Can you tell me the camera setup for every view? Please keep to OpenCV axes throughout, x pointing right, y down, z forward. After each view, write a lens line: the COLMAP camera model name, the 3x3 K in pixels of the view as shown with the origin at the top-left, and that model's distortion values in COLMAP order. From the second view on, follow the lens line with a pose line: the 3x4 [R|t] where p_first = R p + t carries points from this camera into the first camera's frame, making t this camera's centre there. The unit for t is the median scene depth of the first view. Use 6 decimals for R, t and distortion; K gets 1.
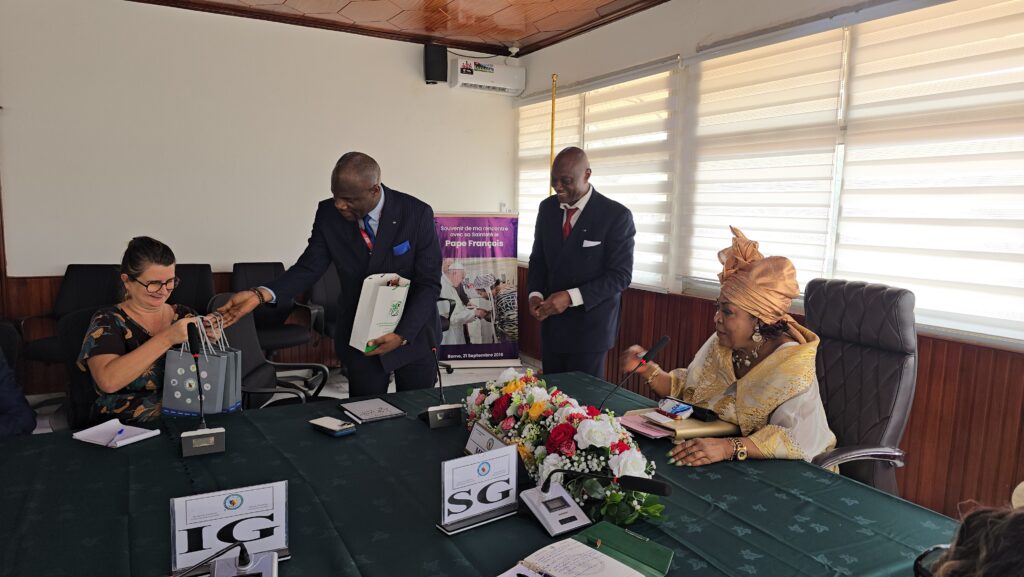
lens RADIAL K [[679.7, 0, 514.6], [0, 679.7, 304.9], [0, 0, 1]] dist [0.056434, -0.079656]
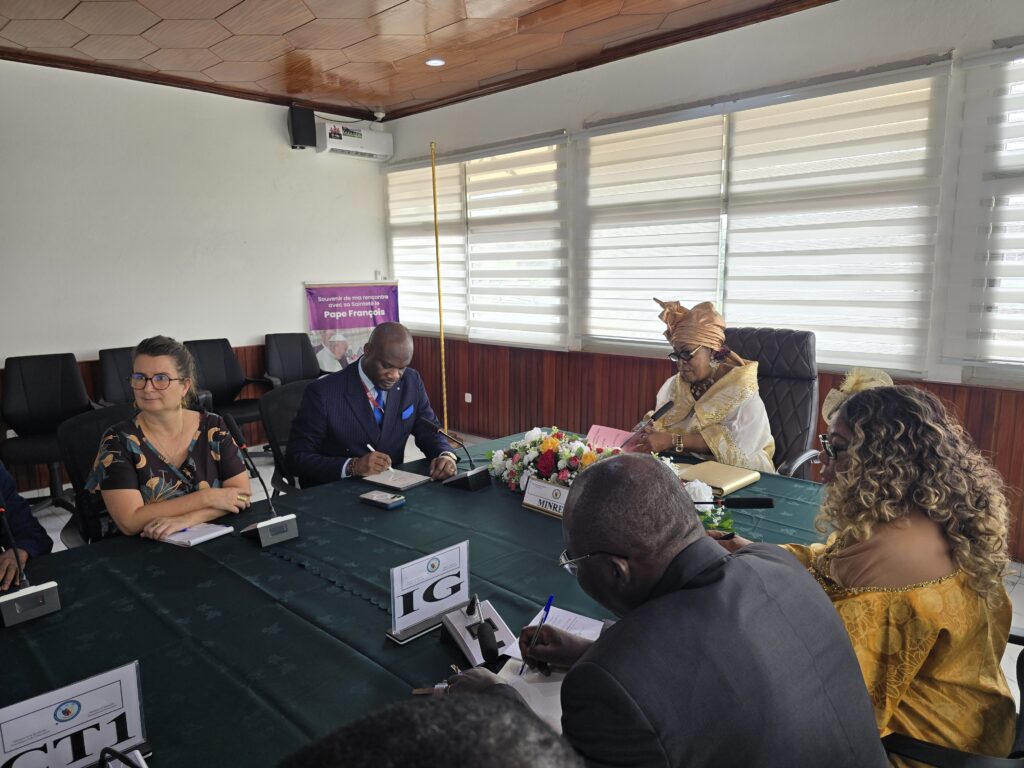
lens RADIAL K [[689.3, 0, 524.1], [0, 689.3, 381.4], [0, 0, 1]] dist [0.073633, -0.075750]
pose [[0.953010, -0.080435, 0.292064, -0.153496], [0.074206, 0.996718, 0.032365, -0.008808], [-0.293708, -0.009171, 0.955851, -0.029455]]
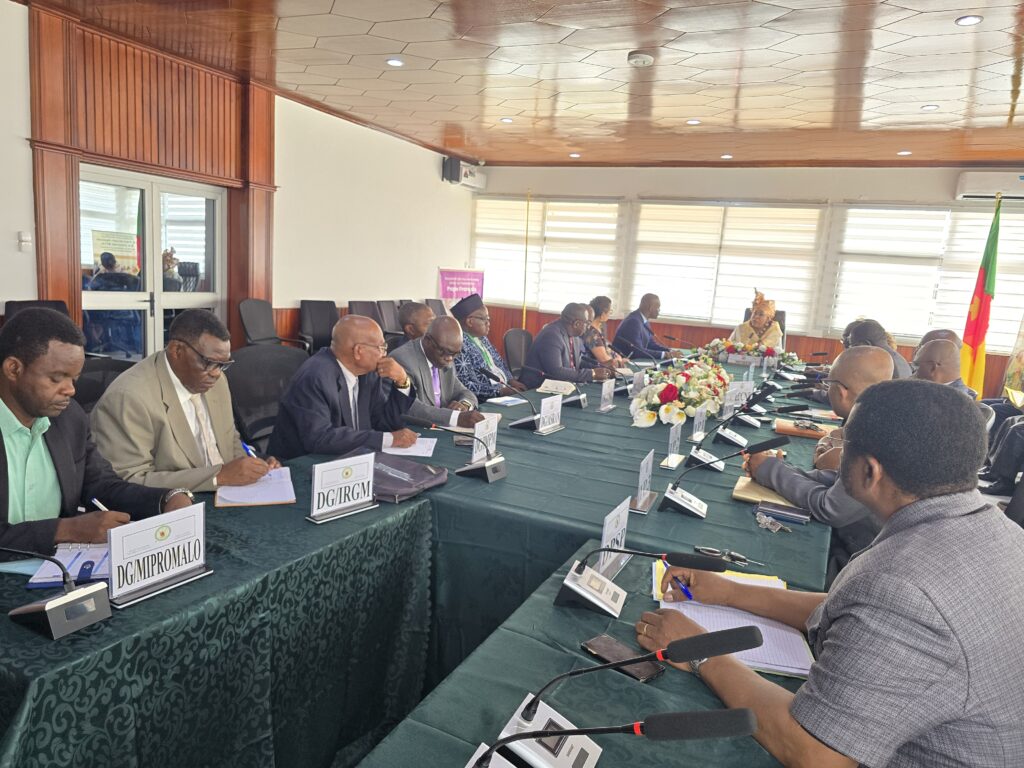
lens RADIAL K [[703.1, 0, 509.7], [0, 703.1, 384.1], [0, 0, 1]] dist [0.079854, -0.084209]
pose [[0.803003, -0.058483, 0.593098, -1.119302], [0.027703, 0.997761, 0.060878, 0.034683], [-0.595330, -0.032454, 0.802825, -0.403719]]
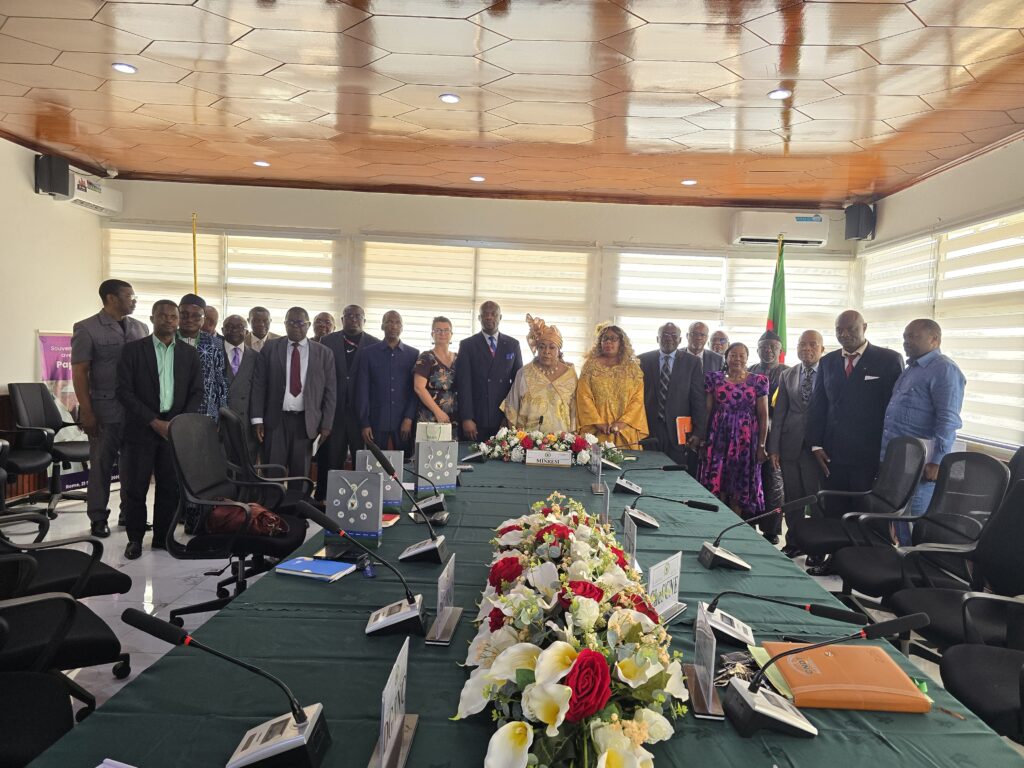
lens RADIAL K [[691.9, 0, 519.9], [0, 691.9, 398.3], [0, 0, 1]] dist [0.081240, -0.078263]
pose [[0.488898, -0.058328, 0.870389, -0.764693], [0.086254, 0.996105, 0.018304, -0.010372], [-0.868066, 0.066125, 0.492025, -0.014768]]
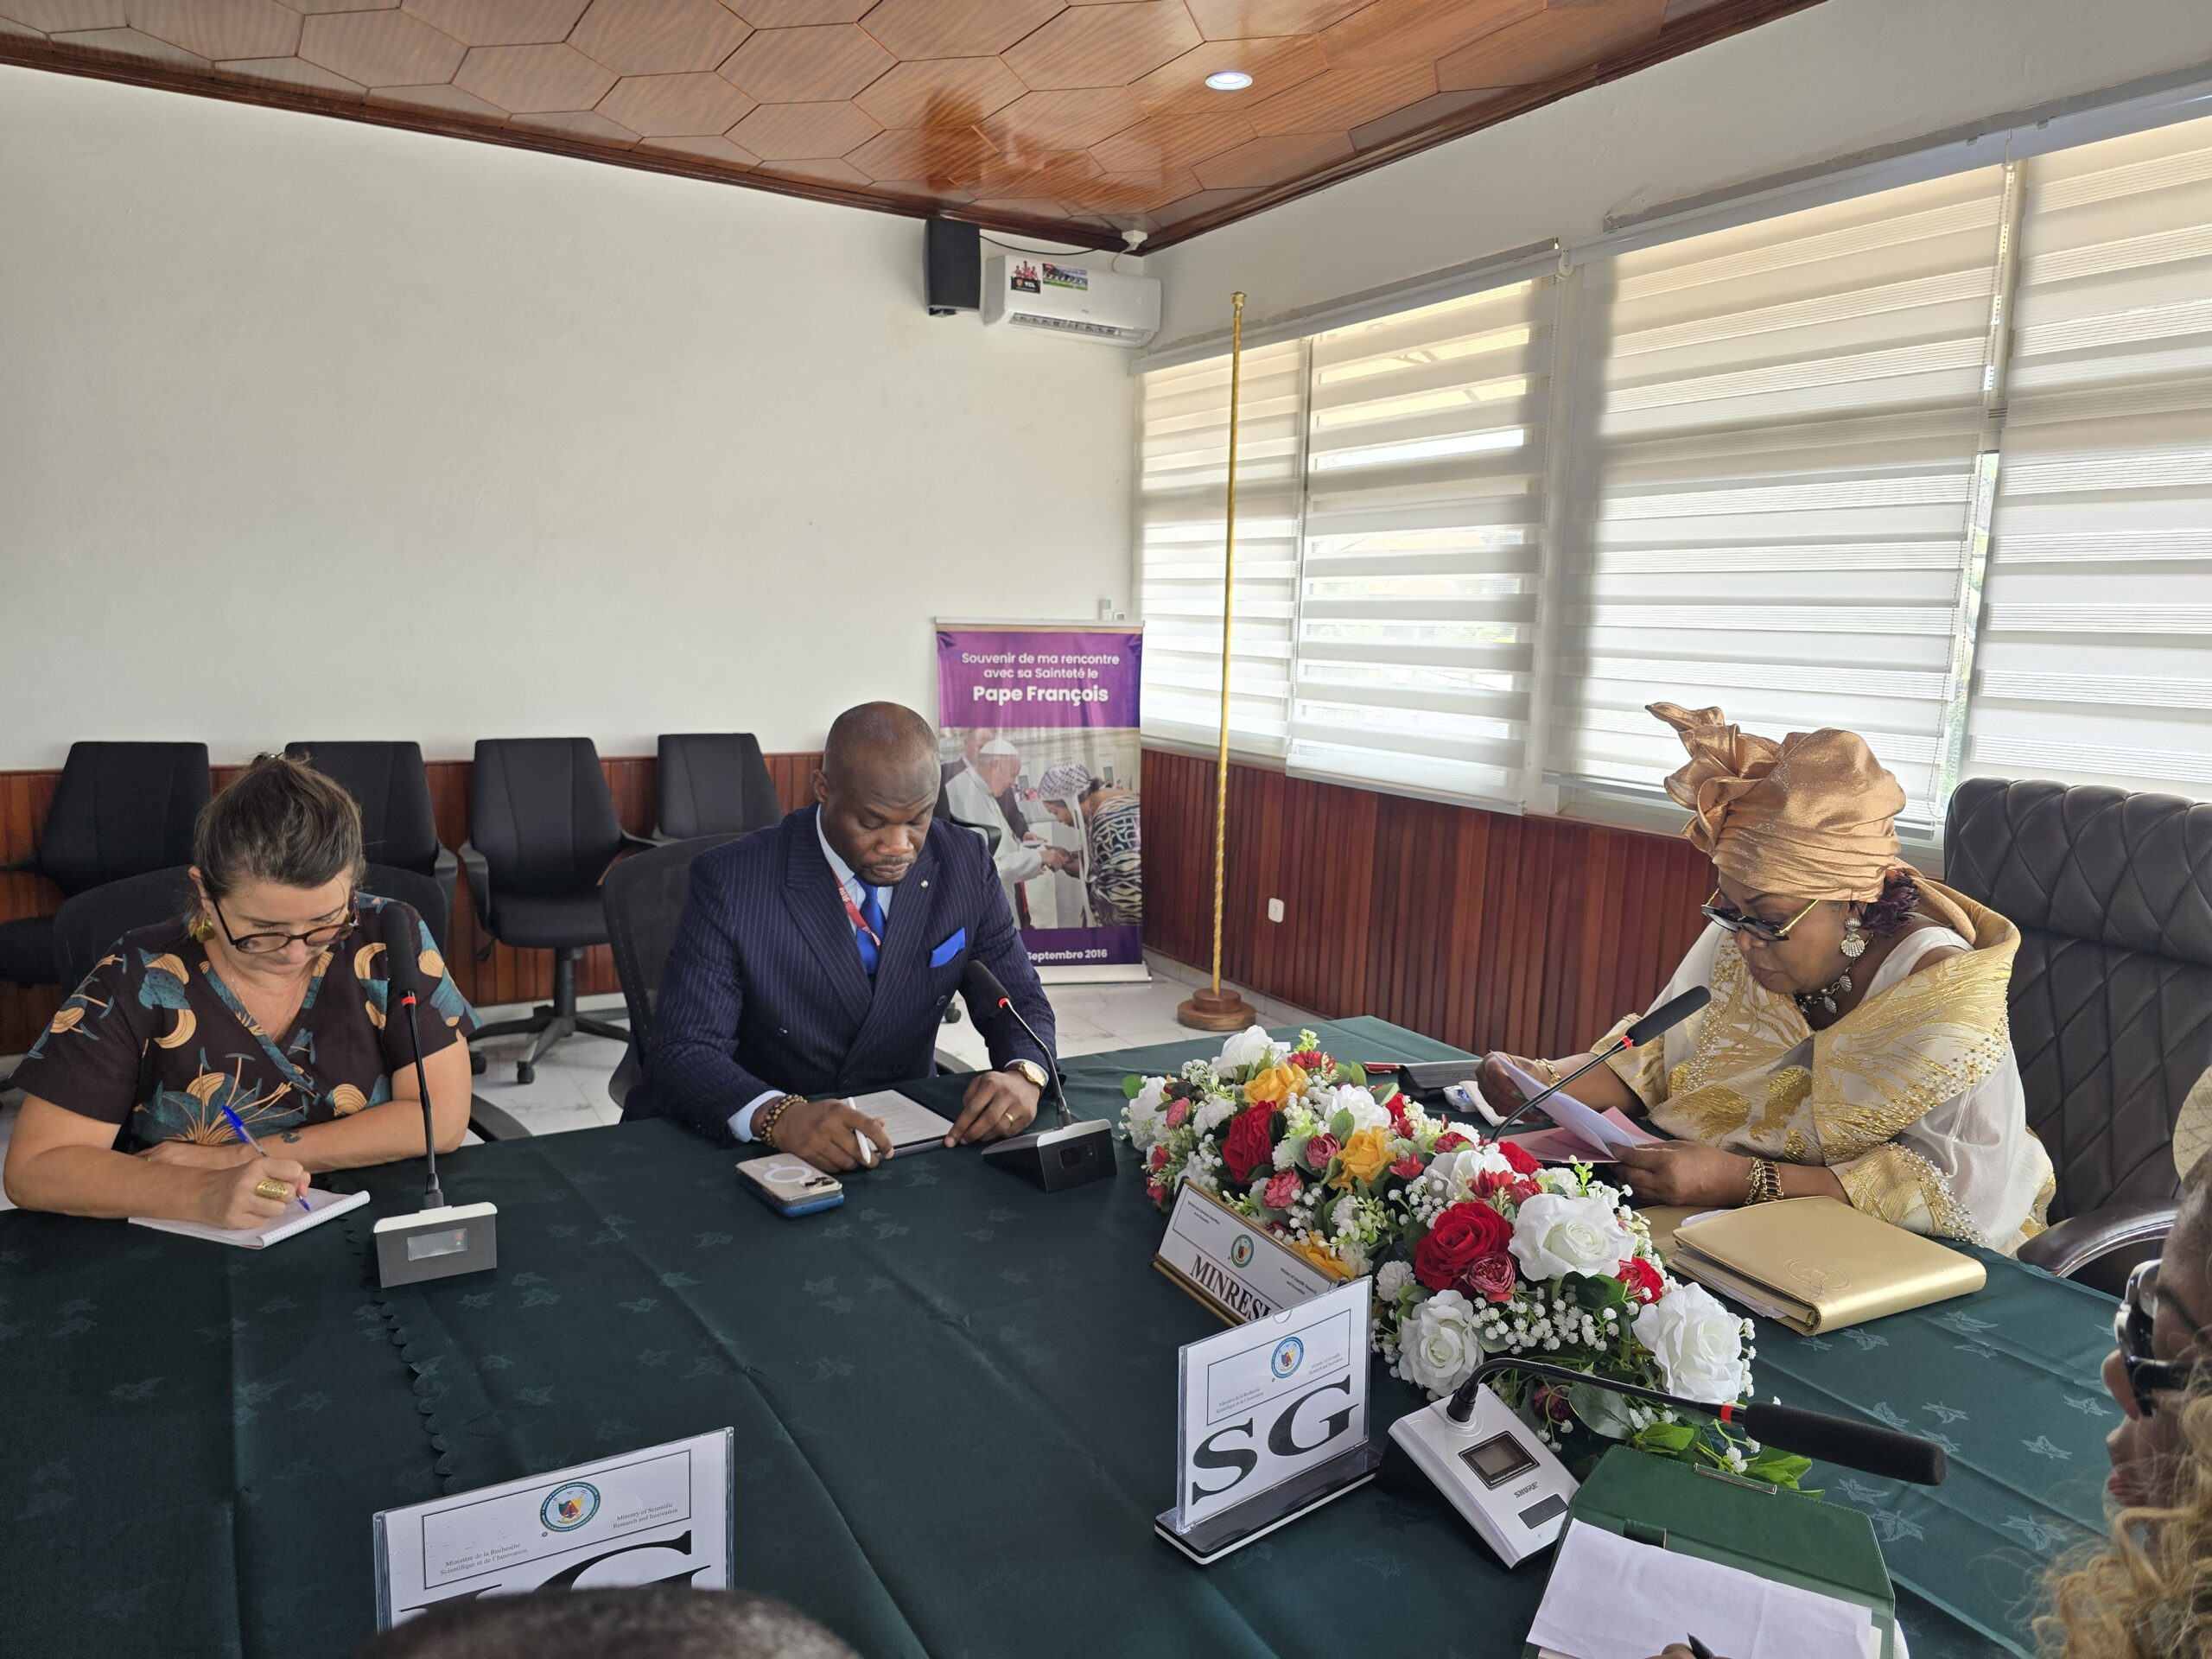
lens RADIAL K [[1482.3, 0, 1112.0], [0, 1482.3, 858.7], [0, 0, 1]] dist [0.055550, -0.066886]
pose [[0.999655, 0.000115, 0.026269, -0.047407], [-0.000652, 0.999791, 0.020425, -0.007461], [-0.026261, -0.020435, 0.999446, 0.081462]]
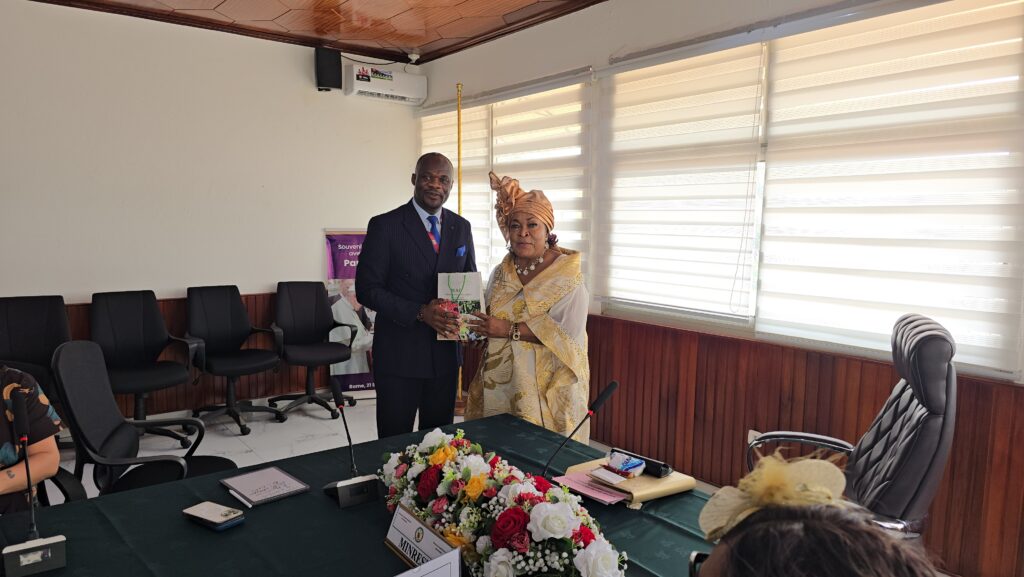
lens RADIAL K [[682.6, 0, 520.5], [0, 682.6, 300.4], [0, 0, 1]] dist [0.046572, -0.062579]
pose [[0.987591, -0.027307, 0.154654, -0.013505], [0.030356, 0.999388, -0.017389, -0.021160], [-0.154085, 0.021868, 0.987816, 0.064357]]
